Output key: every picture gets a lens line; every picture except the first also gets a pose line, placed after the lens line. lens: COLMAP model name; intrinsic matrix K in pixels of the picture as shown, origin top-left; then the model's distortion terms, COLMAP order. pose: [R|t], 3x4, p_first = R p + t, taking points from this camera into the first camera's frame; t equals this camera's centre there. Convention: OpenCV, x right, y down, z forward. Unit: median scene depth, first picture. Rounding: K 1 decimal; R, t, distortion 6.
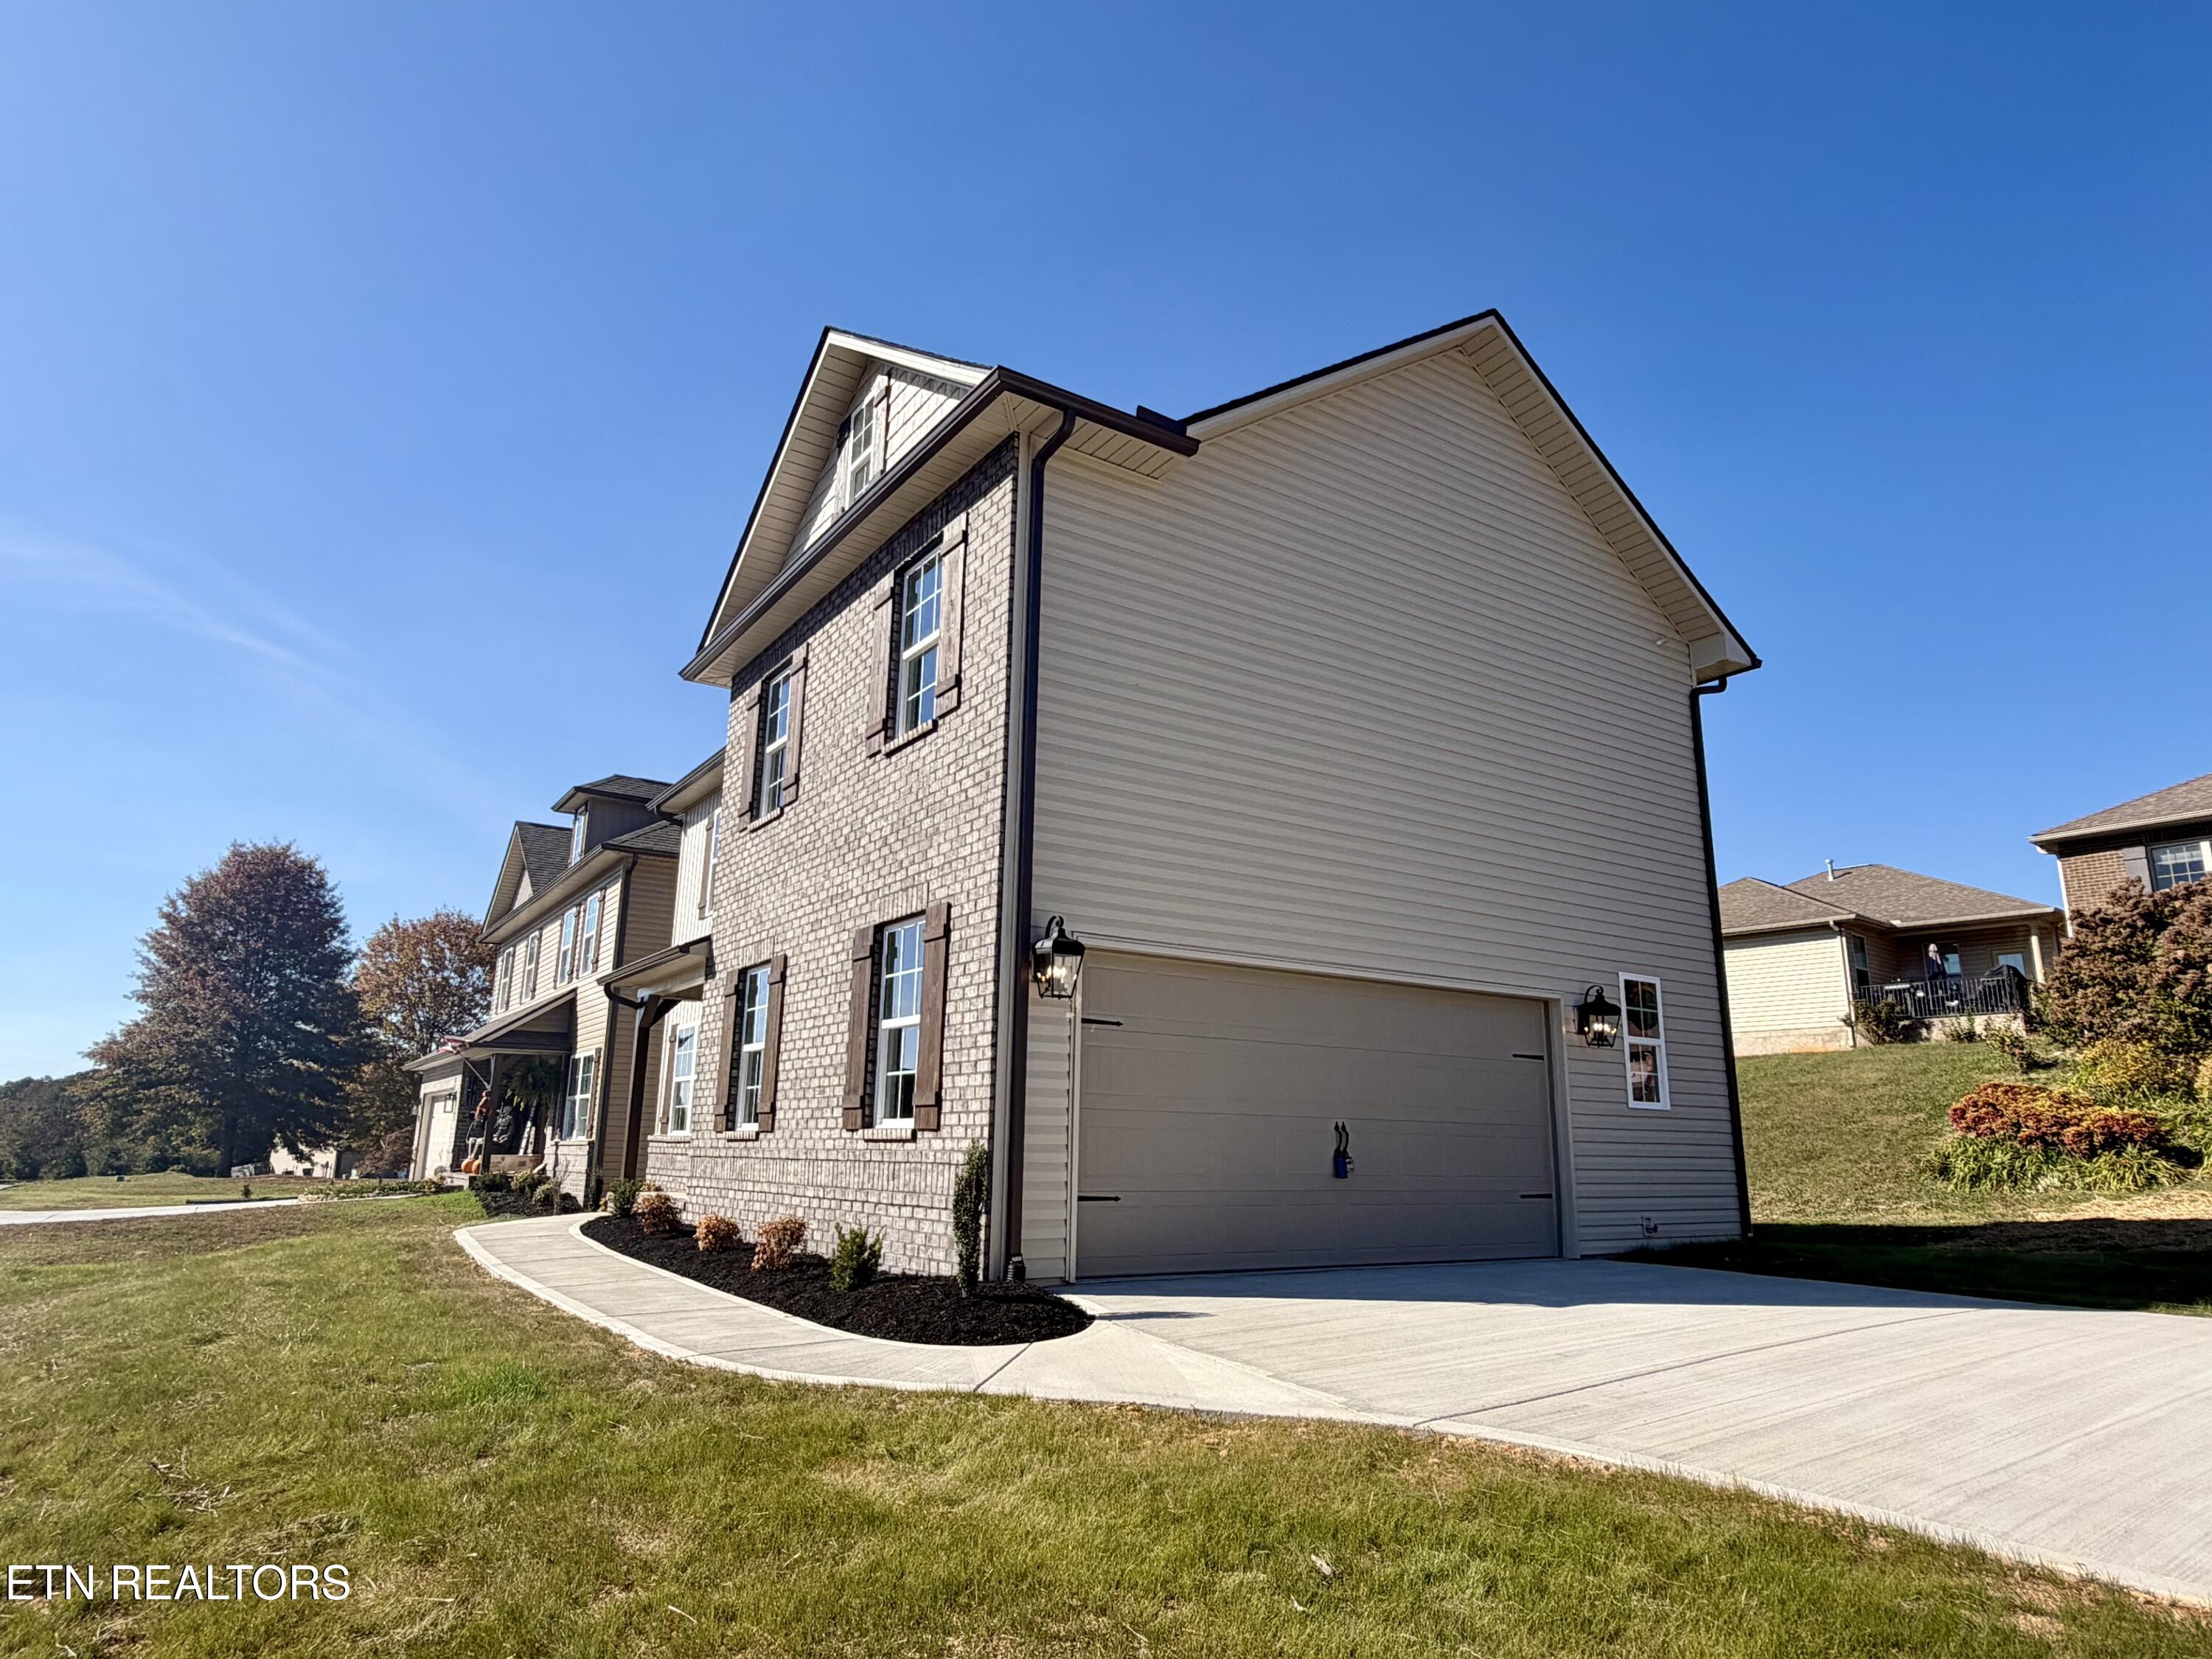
lens RADIAL K [[1313.2, 0, 1104.3], [0, 1313.2, 829.5], [0, 0, 1]] dist [-0.001984, 0.000225]
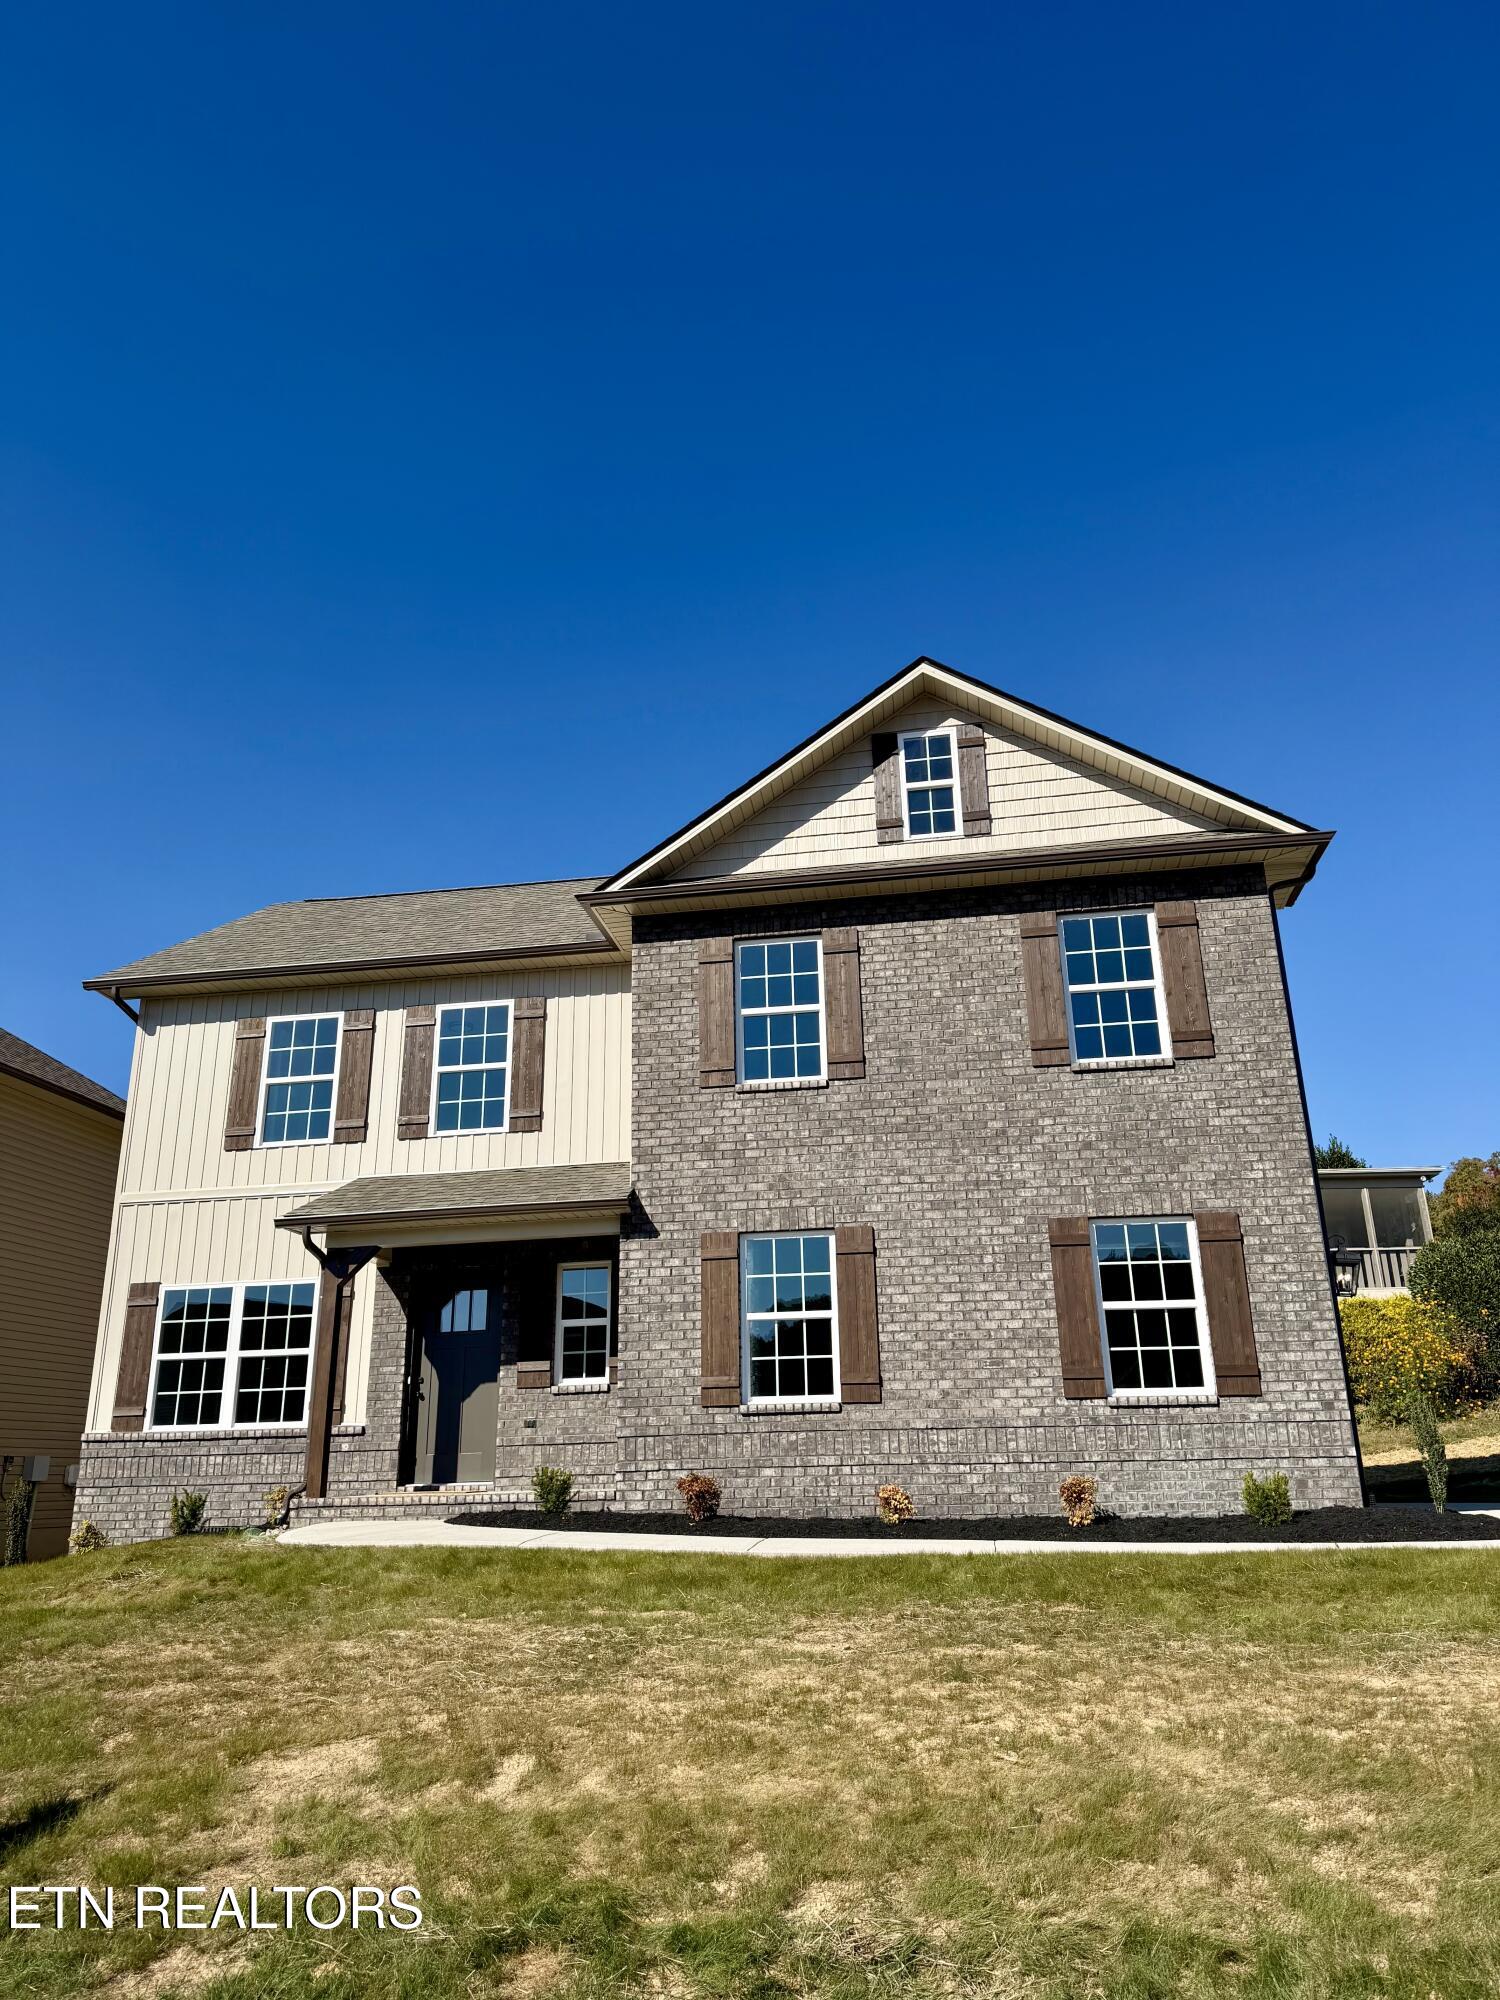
lens RADIAL K [[1384.0, 0, 751.7], [0, 1384.0, 996.6], [0, 0, 1]] dist [0.191460, -0.418799]
pose [[0.682423, 0.213165, 0.699185, -1.116139], [-0.142814, 0.976981, -0.158468, 0.104630], [-0.716870, 0.008289, 0.697157, 0.300472]]
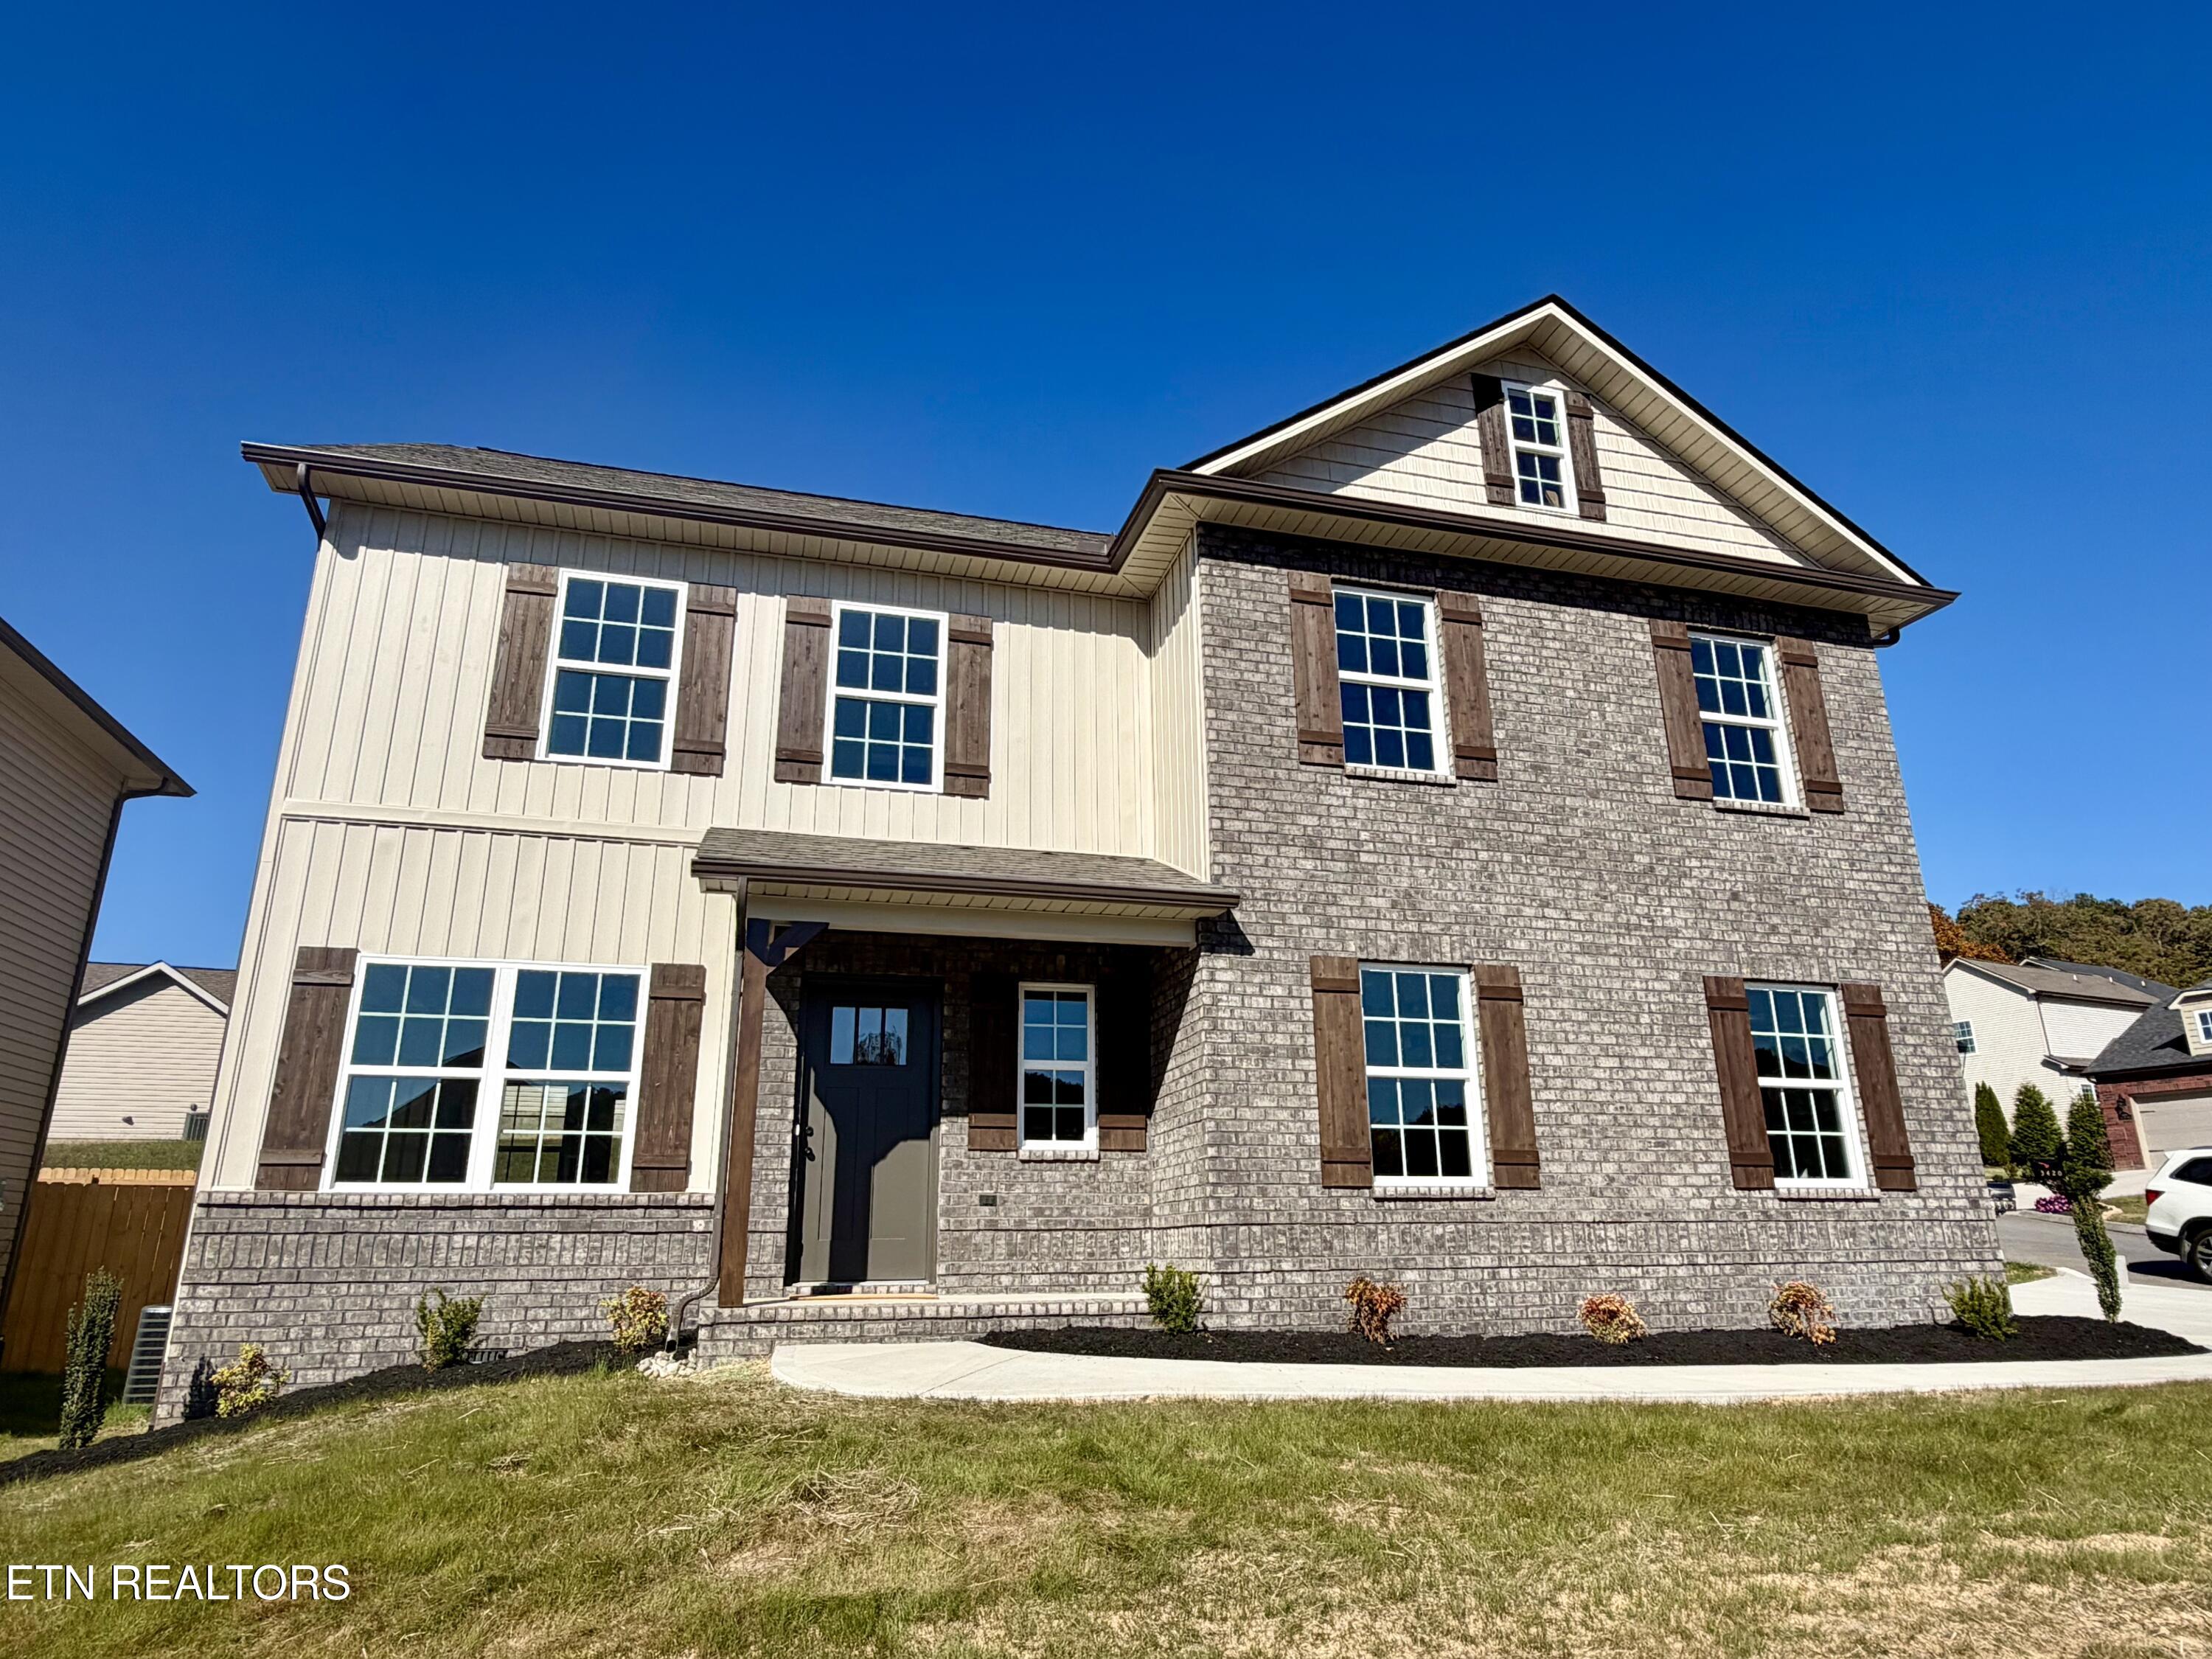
lens RADIAL K [[1313.2, 0, 1104.3], [0, 1313.2, 829.5], [0, 0, 1]] dist [-0.001984, 0.000225]
pose [[0.310920, 0.273108, 0.910352, -1.081239], [-0.209489, 0.953962, -0.214642, 0.240057], [-0.927061, -0.123972, 0.353819, 0.961835]]
